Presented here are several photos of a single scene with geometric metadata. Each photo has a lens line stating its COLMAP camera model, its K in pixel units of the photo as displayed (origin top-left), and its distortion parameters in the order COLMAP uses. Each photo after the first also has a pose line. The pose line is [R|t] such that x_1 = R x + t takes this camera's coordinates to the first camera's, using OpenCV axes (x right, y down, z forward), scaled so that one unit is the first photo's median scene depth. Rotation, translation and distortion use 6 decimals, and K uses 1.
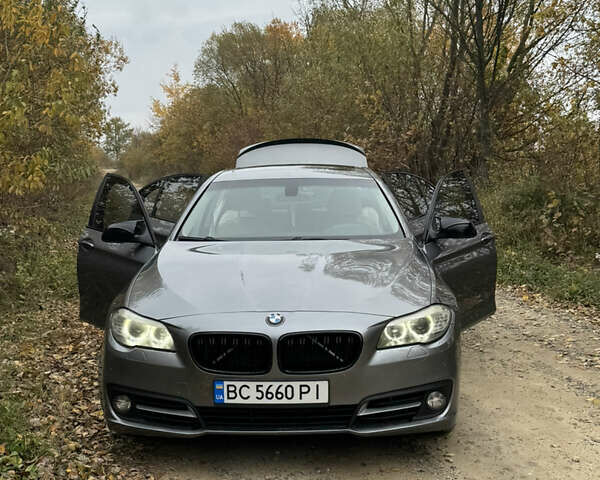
lens RADIAL K [[781.4, 0, 304.9], [0, 781.4, 243.0], [0, 0, 1]] dist [0.106965, 0.000000]
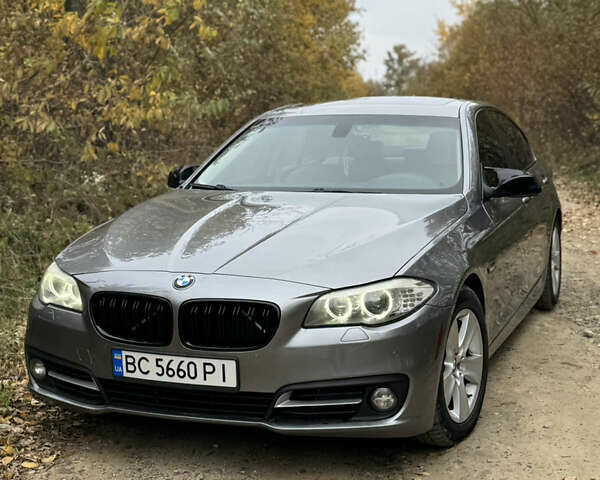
lens RADIAL K [[1018.5, 0, 301.6], [0, 1018.5, 241.5], [0, 0, 1]] dist [0.115383, 0.000000]
pose [[0.946695, 0.048159, -0.318512, 0.415286], [-0.037460, 0.998512, 0.039636, 0.008095], [0.319946, -0.025592, 0.947090, 0.023903]]
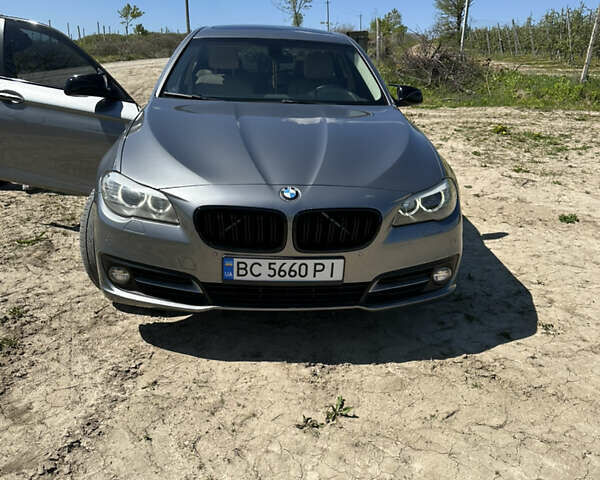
lens RADIAL K [[590.0, 0, 300.6], [0, 590.0, 240.9], [0, 0, 1]] dist [-0.000068, 0.000000]
pose [[0.992474, 0.011602, 0.121905, -0.108204], [-0.039012, 0.973587, 0.224959, -0.005141], [-0.116075, -0.228022, 0.966712, 0.309833]]
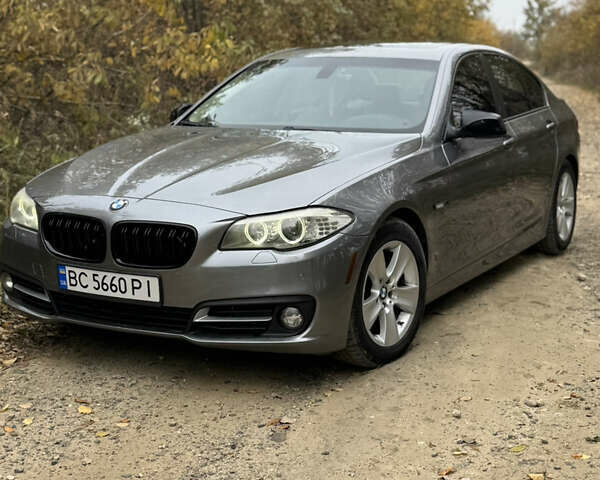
lens RADIAL K [[1018.5, 0, 301.4], [0, 1018.5, 238.5], [0, 0, 1]] dist [0.115383, 0.000000]
pose [[0.896982, 0.090941, -0.432611, 0.658531], [-0.057525, 0.994302, 0.089743, 0.017786], [0.438307, -0.055612, 0.897103, 0.031906]]
